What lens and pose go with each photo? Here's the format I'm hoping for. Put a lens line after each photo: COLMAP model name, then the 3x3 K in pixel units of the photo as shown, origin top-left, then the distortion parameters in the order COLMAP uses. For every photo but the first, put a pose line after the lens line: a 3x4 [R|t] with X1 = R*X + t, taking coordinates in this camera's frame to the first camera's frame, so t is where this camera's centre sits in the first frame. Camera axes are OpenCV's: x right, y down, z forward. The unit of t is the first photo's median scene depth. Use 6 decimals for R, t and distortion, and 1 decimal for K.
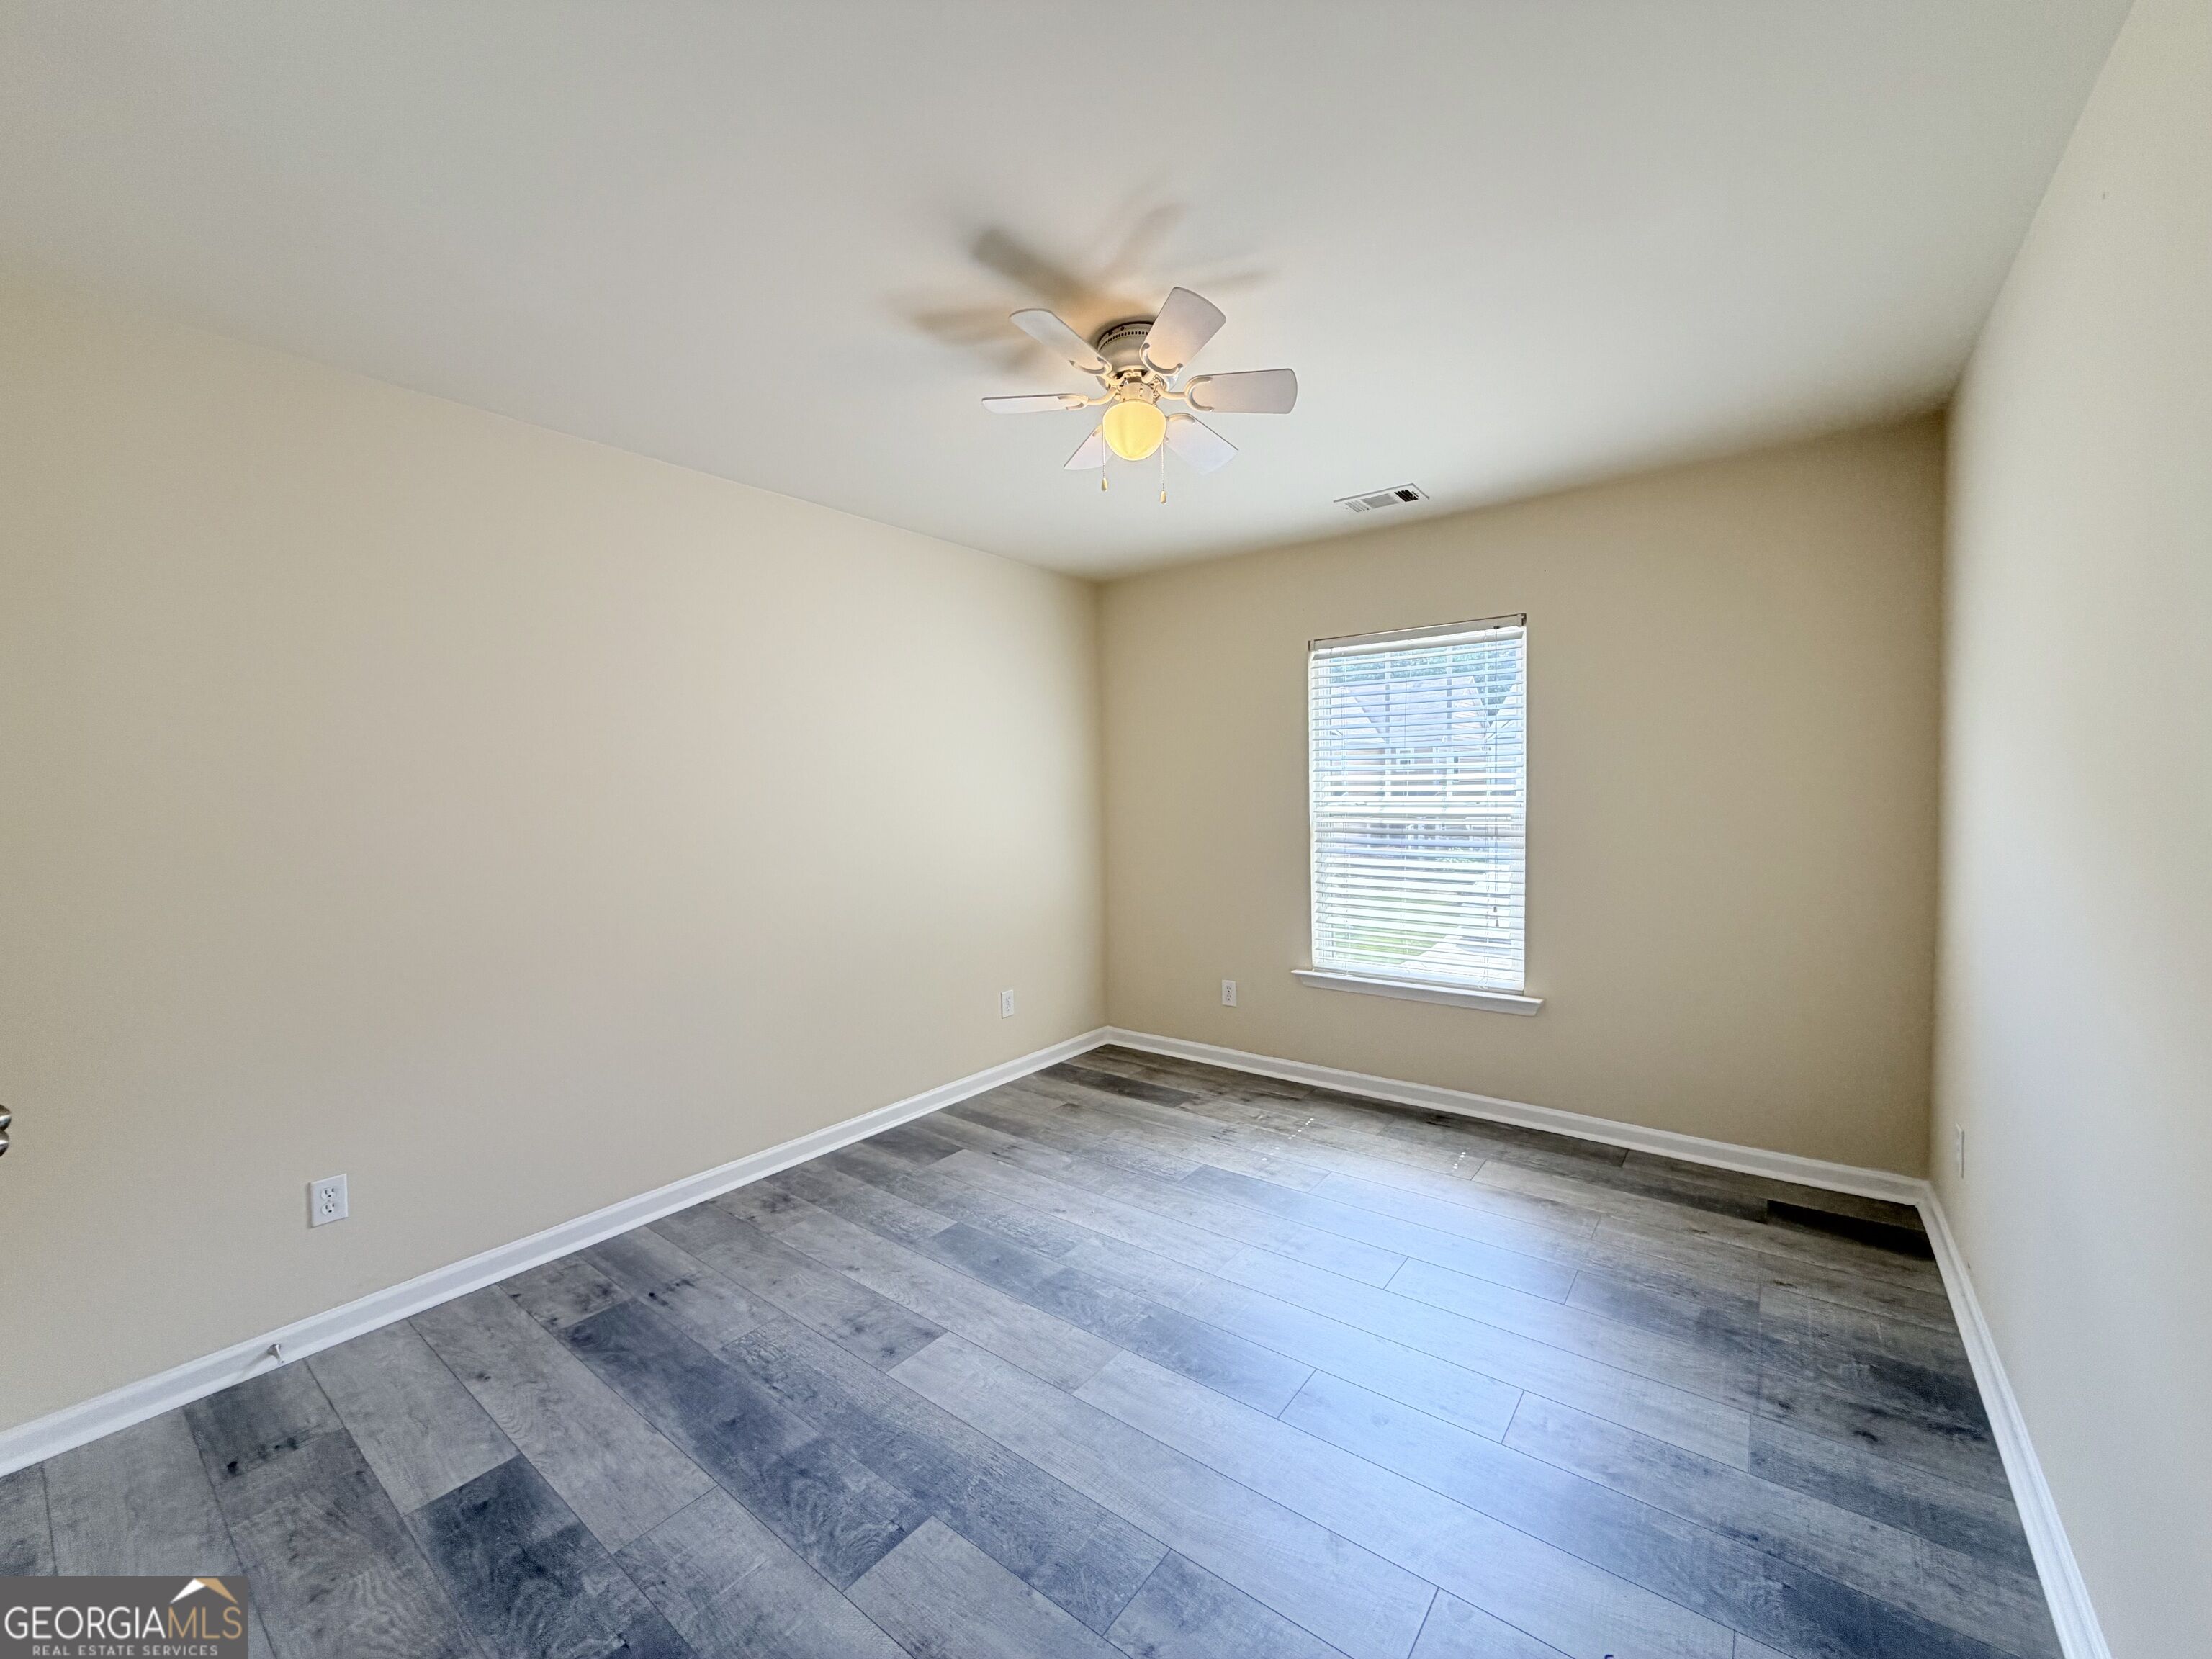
lens RADIAL K [[868.9, 0, 1096.7], [0, 868.9, 825.0], [0, 0, 1]] dist [-0.000119, -0.000045]
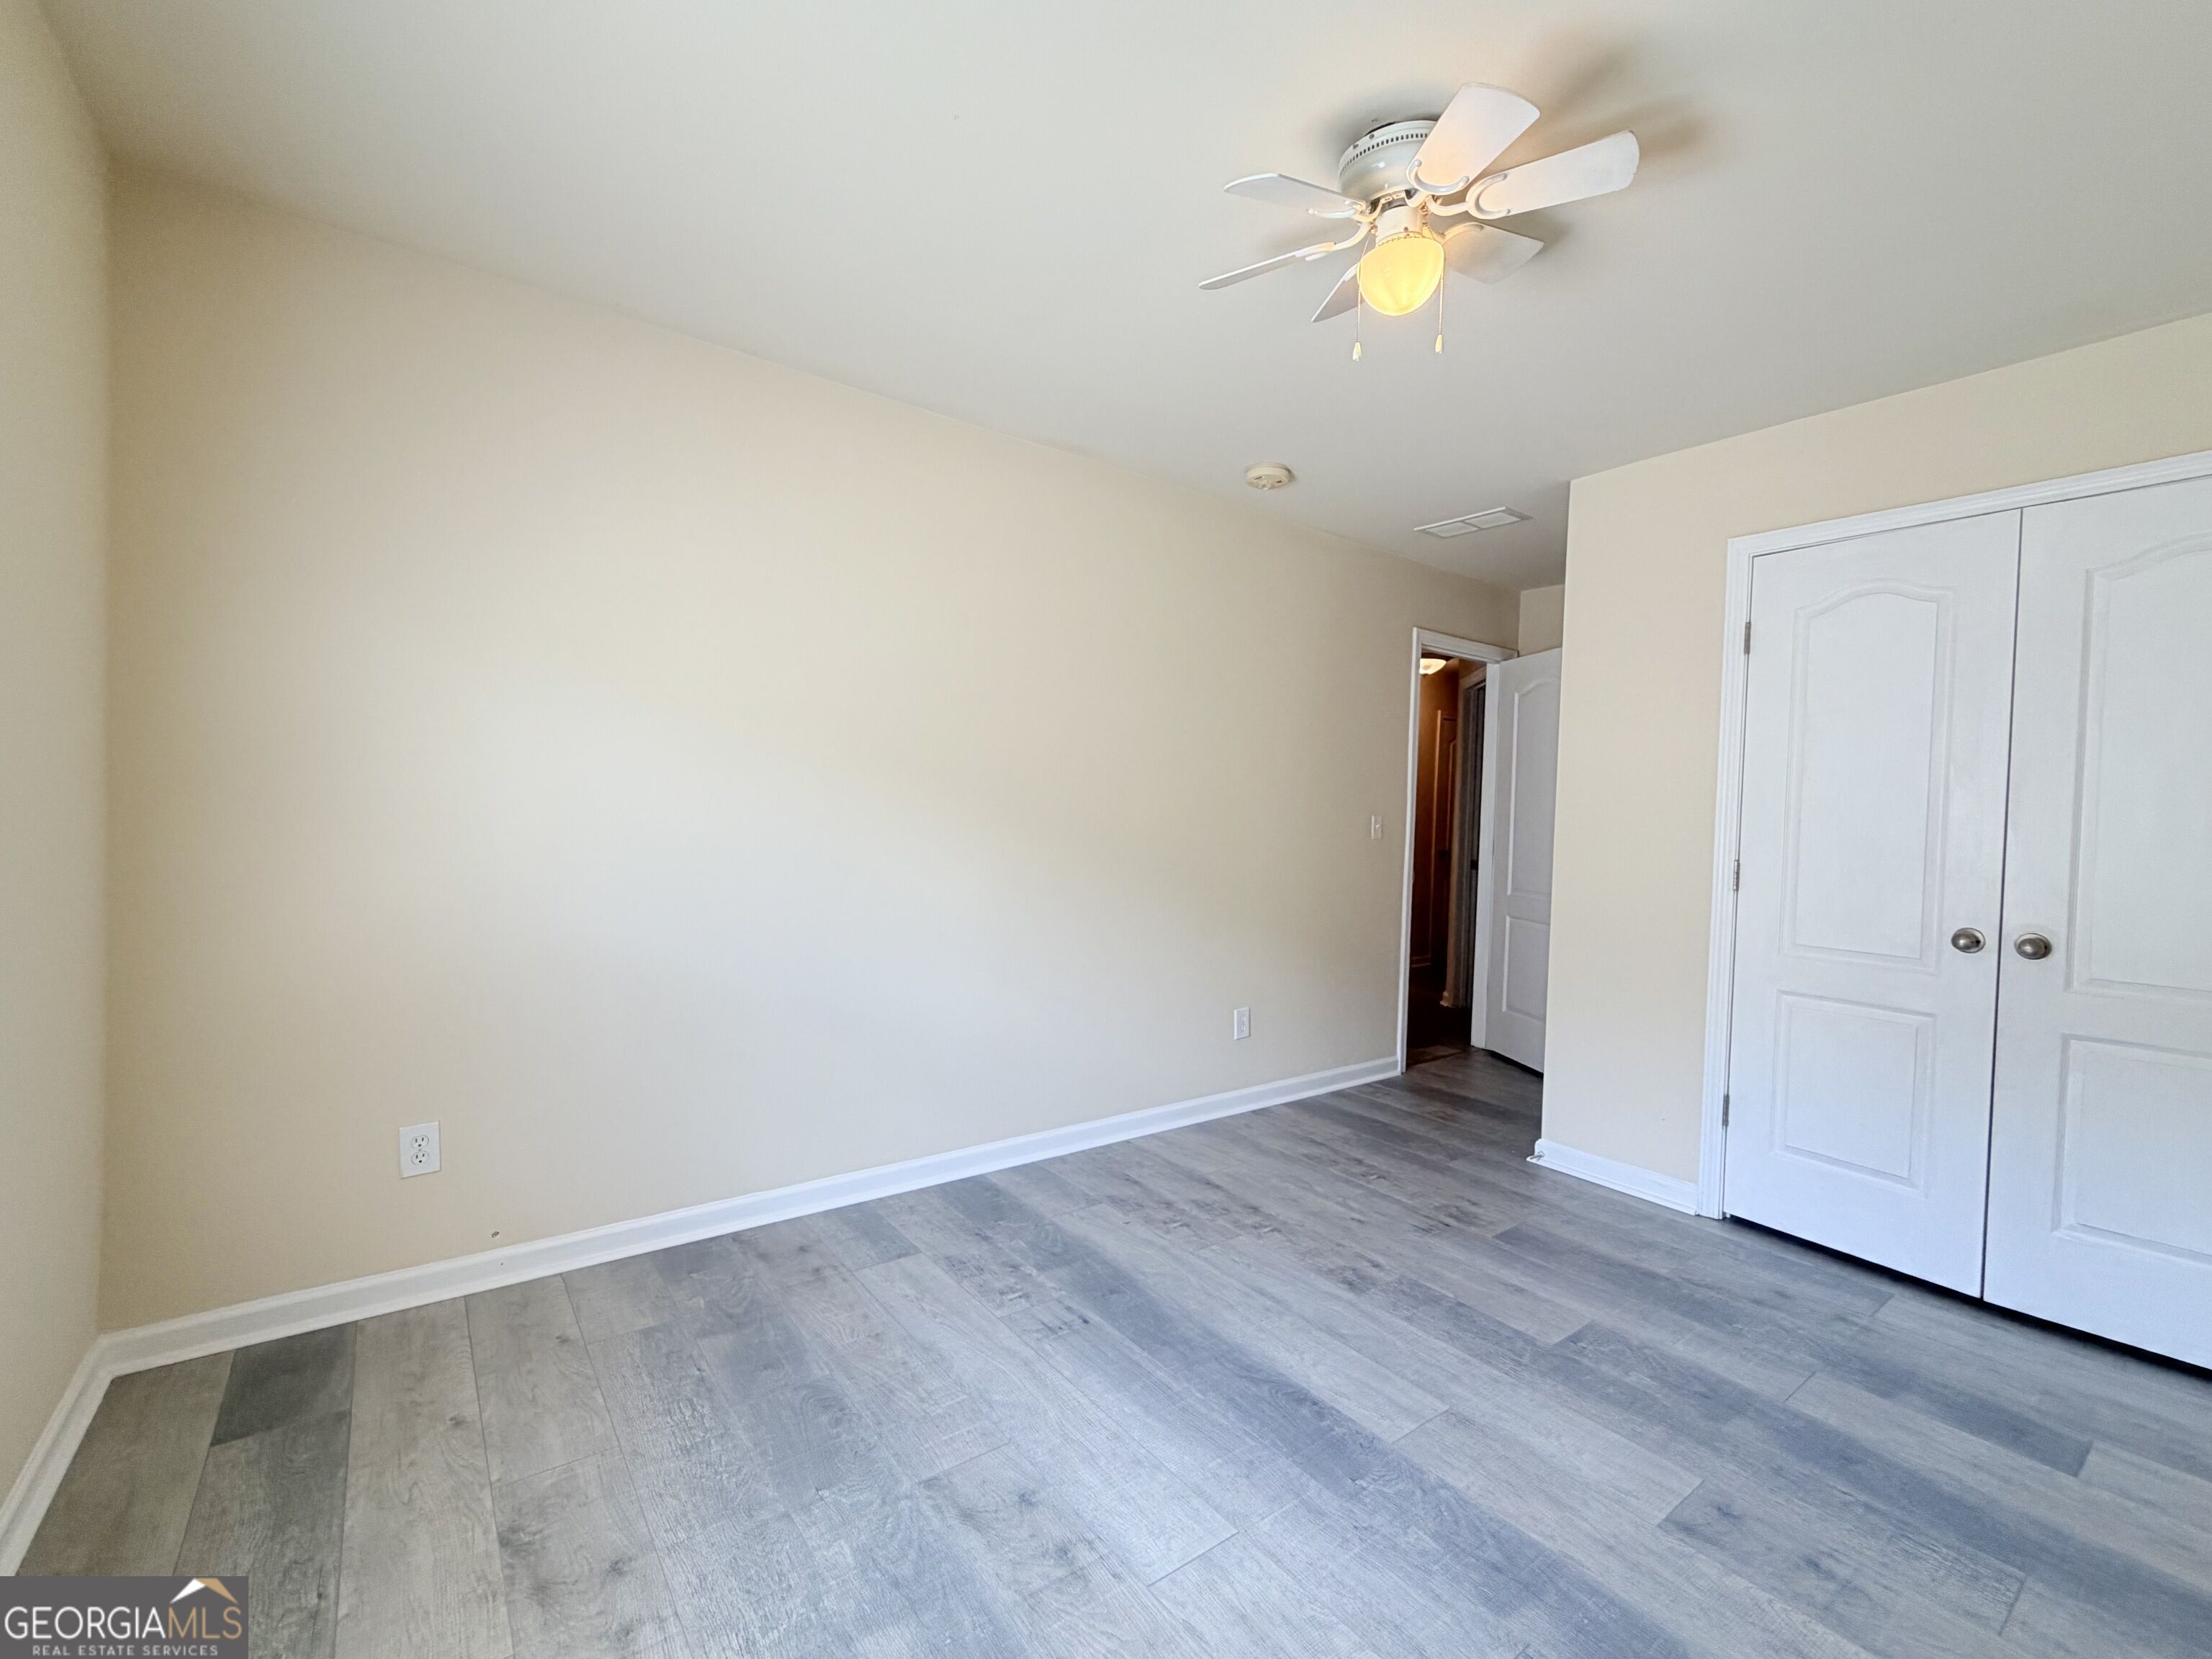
lens RADIAL K [[930.6, 0, 1093.4], [0, 930.6, 830.9], [0, 0, 1]] dist [-0.000199, -0.000200]
pose [[-0.961561, -0.015851, 0.274135, 0.071731], [-0.001388, 0.998600, 0.052871, -0.010762], [-0.274589, 0.050458, -0.960237, 1.946683]]
